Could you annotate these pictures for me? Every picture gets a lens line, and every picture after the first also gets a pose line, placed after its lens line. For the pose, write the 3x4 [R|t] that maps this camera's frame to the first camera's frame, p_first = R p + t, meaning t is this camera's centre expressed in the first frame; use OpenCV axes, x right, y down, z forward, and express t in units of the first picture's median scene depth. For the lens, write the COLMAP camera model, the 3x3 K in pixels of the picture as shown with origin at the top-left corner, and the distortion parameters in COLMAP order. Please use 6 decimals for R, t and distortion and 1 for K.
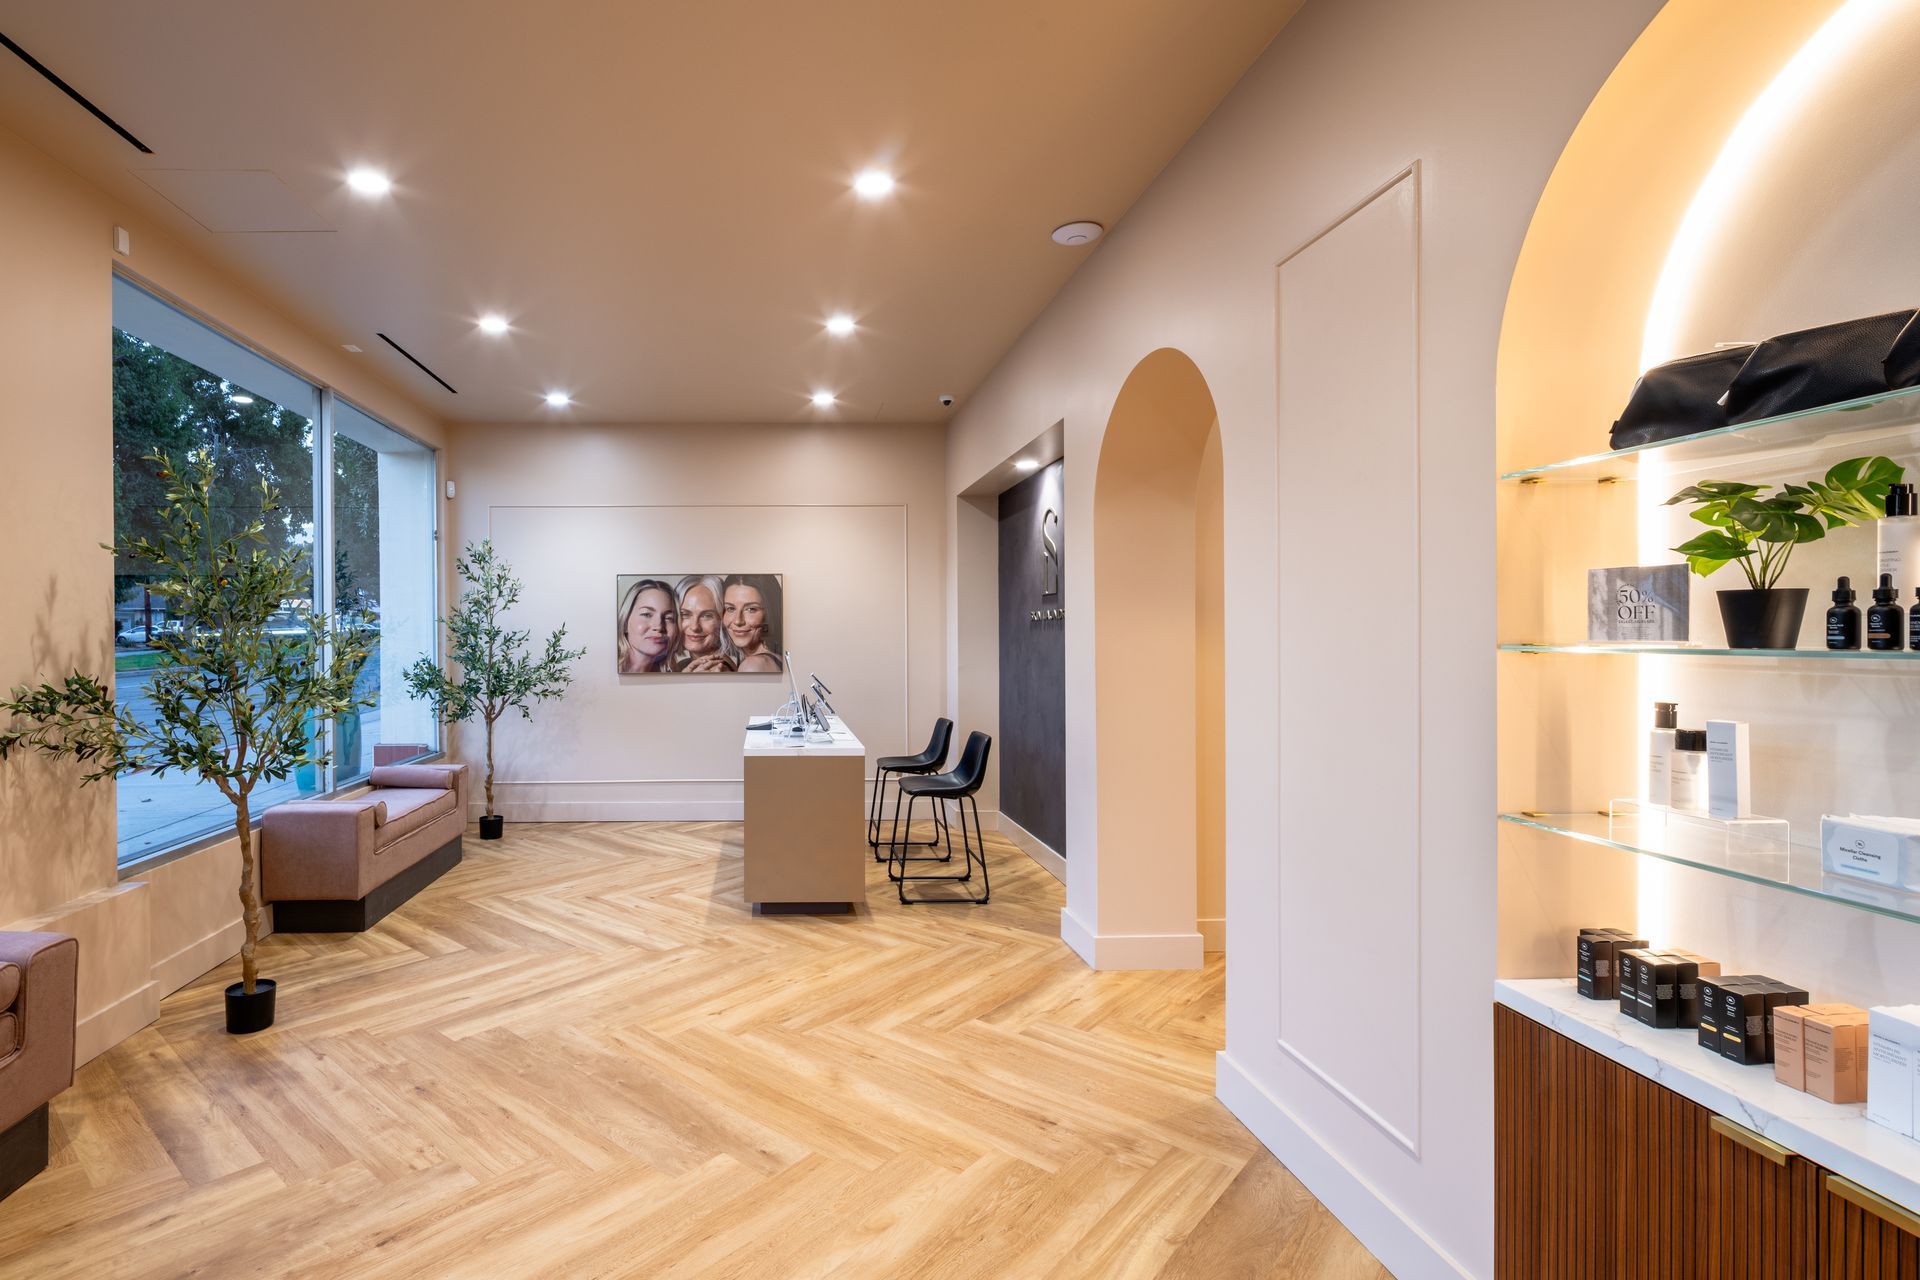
lens RADIAL K [[930.2, 0, 960.0], [0, 930.2, 640.0], [0, 0, 1]] dist [0.002427, -0.006539]
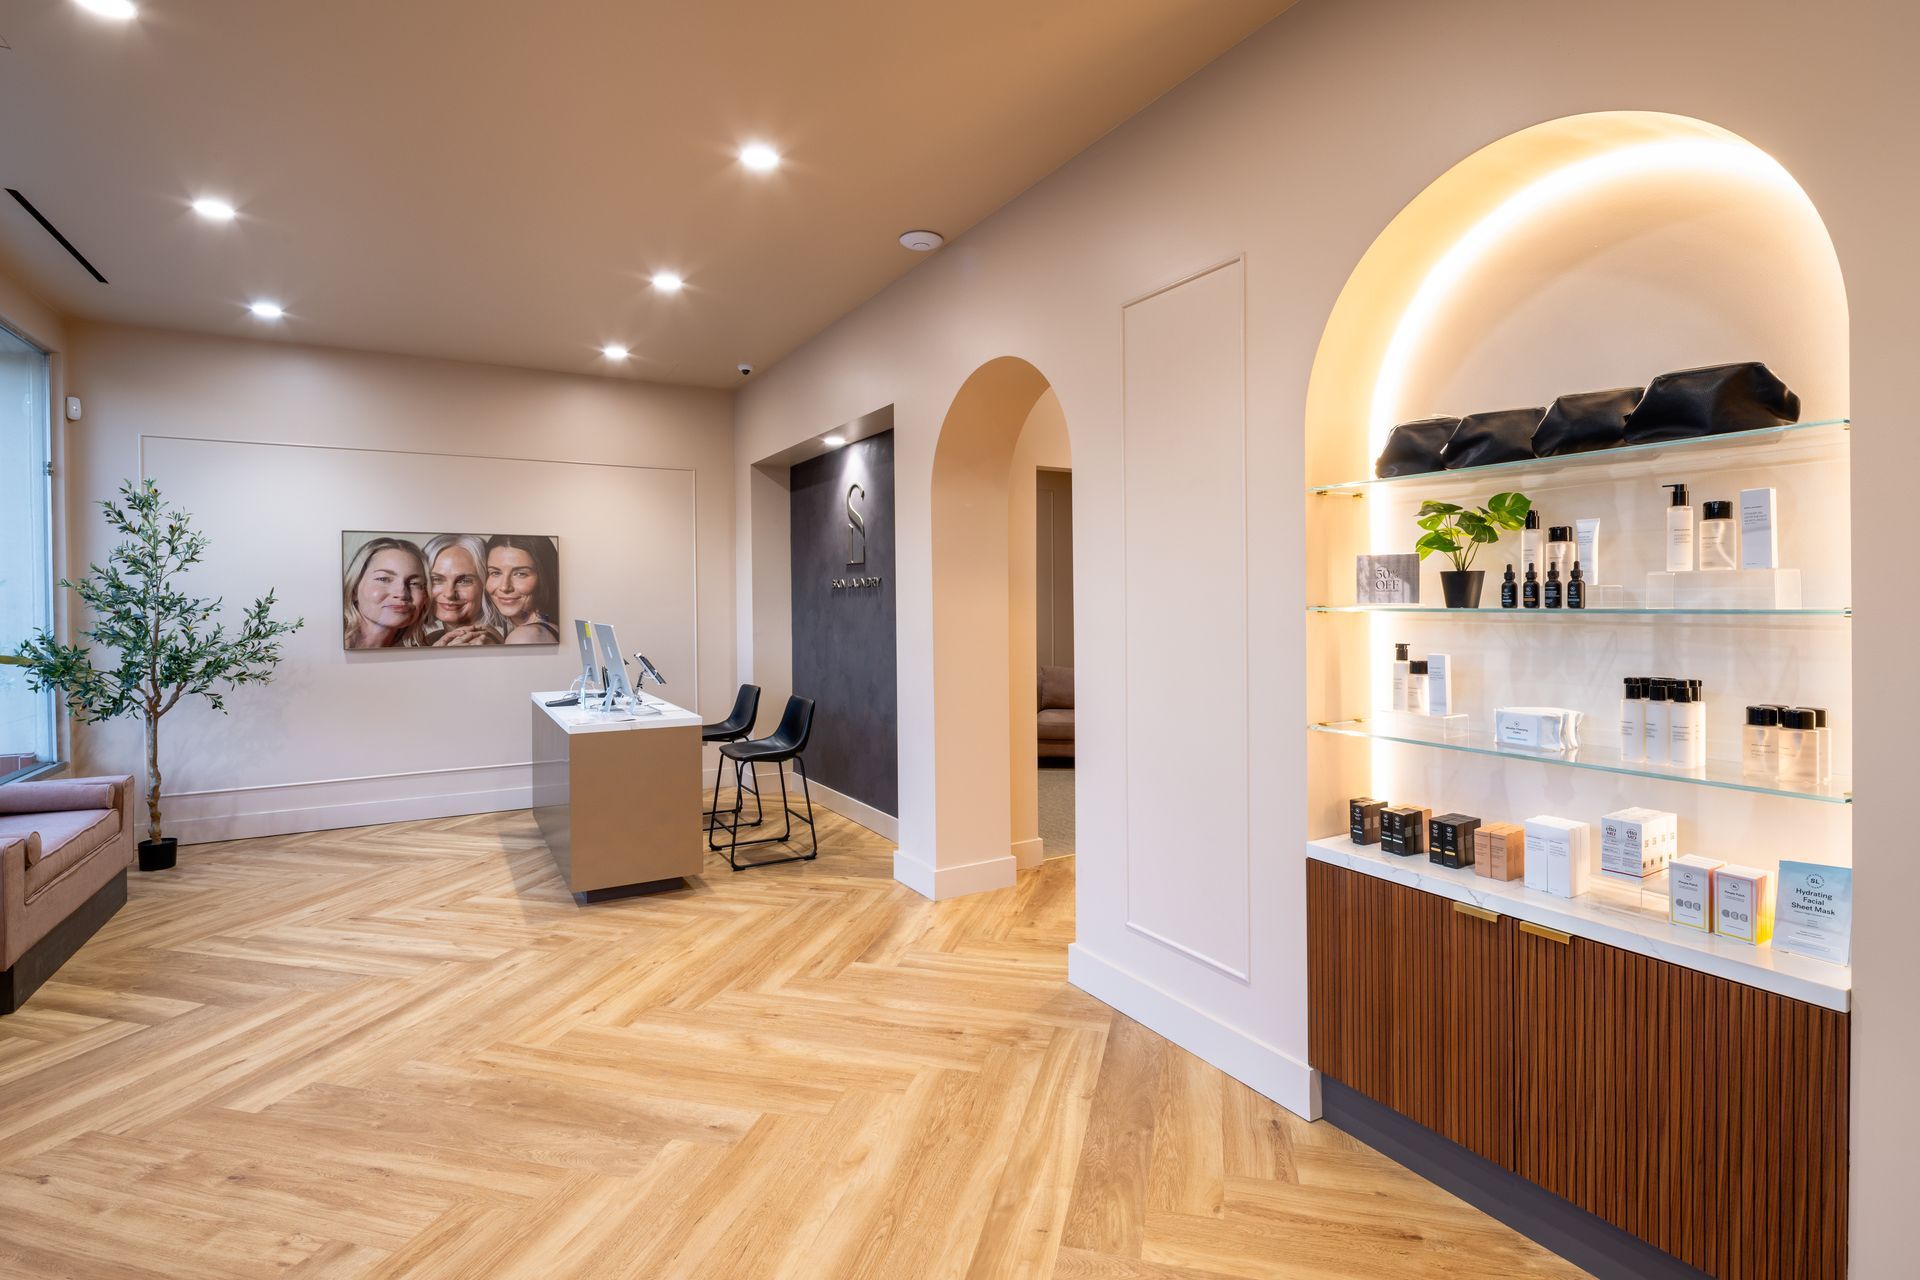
lens RADIAL K [[932.5, 0, 954.7], [0, 932.5, 605.3], [0, 0, 1]] dist [0.011378, -0.010422]
pose [[0.873661, -0.004787, 0.486511, -0.425369], [0.006010, 0.999981, -0.000954, 0.000649], [-0.486498, 0.003757, 0.873674, 0.007934]]
